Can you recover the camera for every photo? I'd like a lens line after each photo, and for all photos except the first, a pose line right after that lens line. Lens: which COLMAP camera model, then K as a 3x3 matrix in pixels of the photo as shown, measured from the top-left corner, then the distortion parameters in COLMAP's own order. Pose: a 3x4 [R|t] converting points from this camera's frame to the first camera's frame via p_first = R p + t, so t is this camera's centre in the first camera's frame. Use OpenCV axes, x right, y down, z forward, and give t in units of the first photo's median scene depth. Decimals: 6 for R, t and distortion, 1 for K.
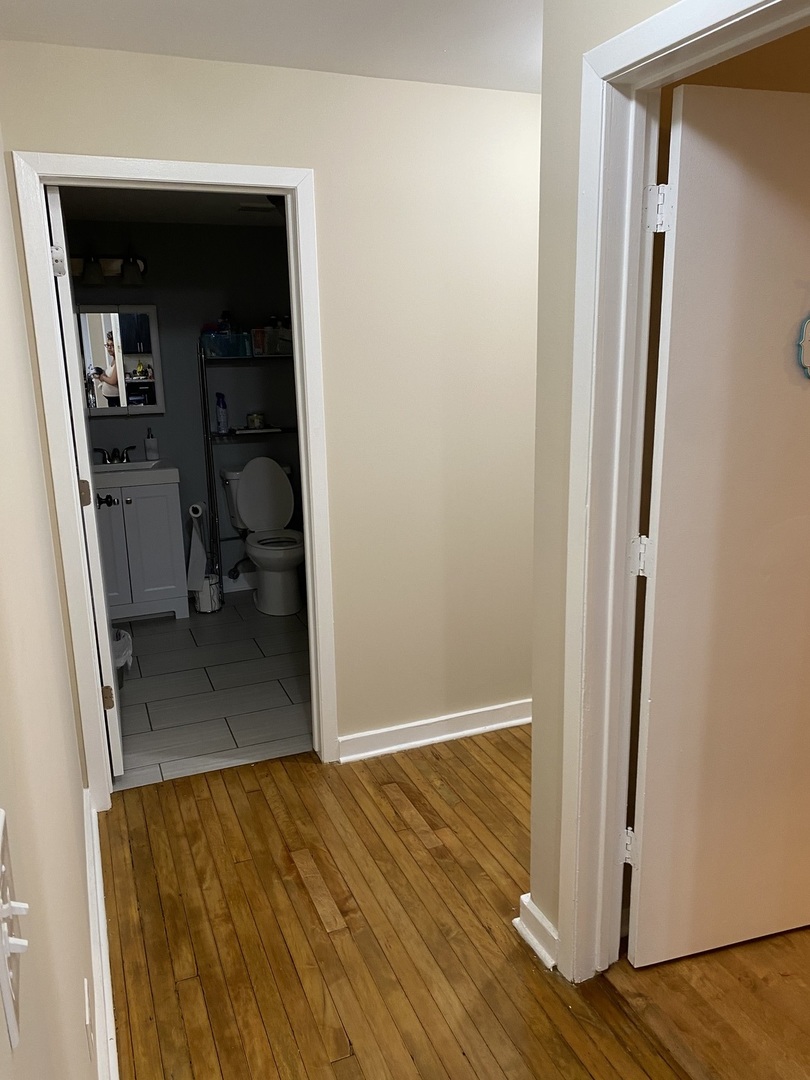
lens RADIAL K [[828.9, 0, 405.0], [0, 828.9, 540.0], [0, 0, 1]] dist [-0.002467, -0.009869]
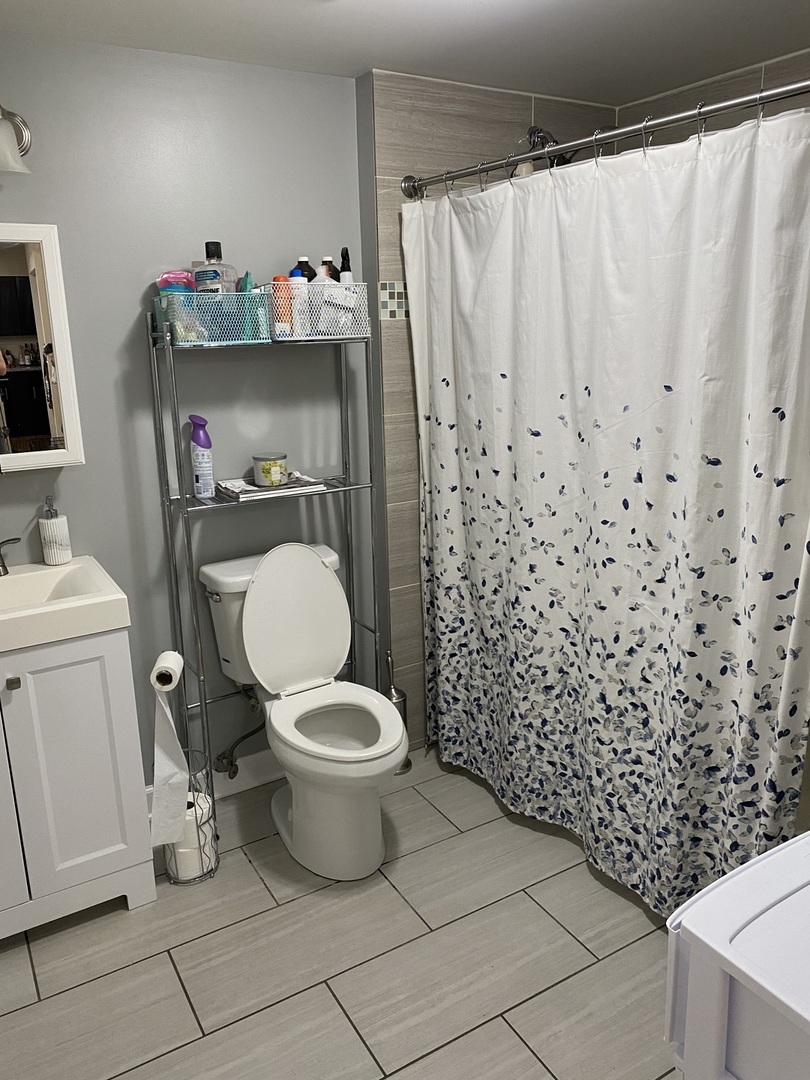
lens RADIAL K [[828.9, 0, 405.0], [0, 828.9, 540.0], [0, 0, 1]] dist [-0.002467, -0.009869]
pose [[0.989648, -0.033142, 0.139635, -0.178688], [0.030413, 0.999303, 0.021633, -0.114623], [-0.140255, -0.017162, 0.989967, 0.517181]]
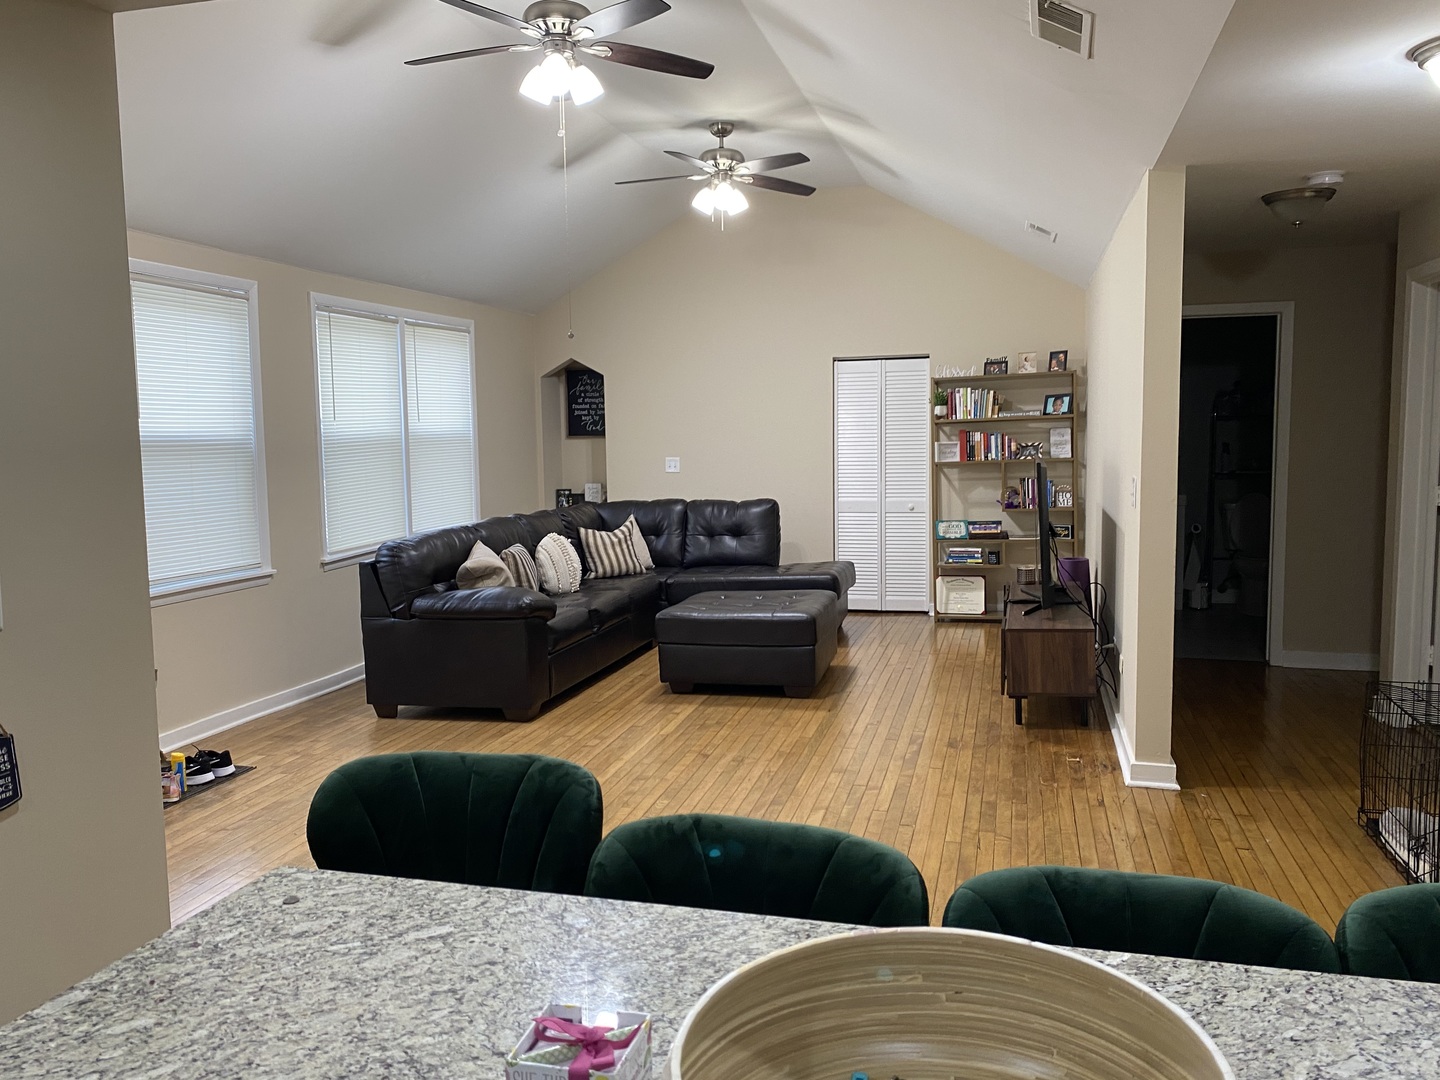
lens RADIAL K [[1105.2, 0, 720.0], [0, 1105.2, 540.0], [0, 0, 1]] dist [-0.002467, -0.009869]
pose [[0.795423, 0.070494, -0.601940, 0.199747], [-0.148003, 0.985735, -0.080134, 0.231173], [0.587705, 0.152829, 0.794510, -0.822943]]
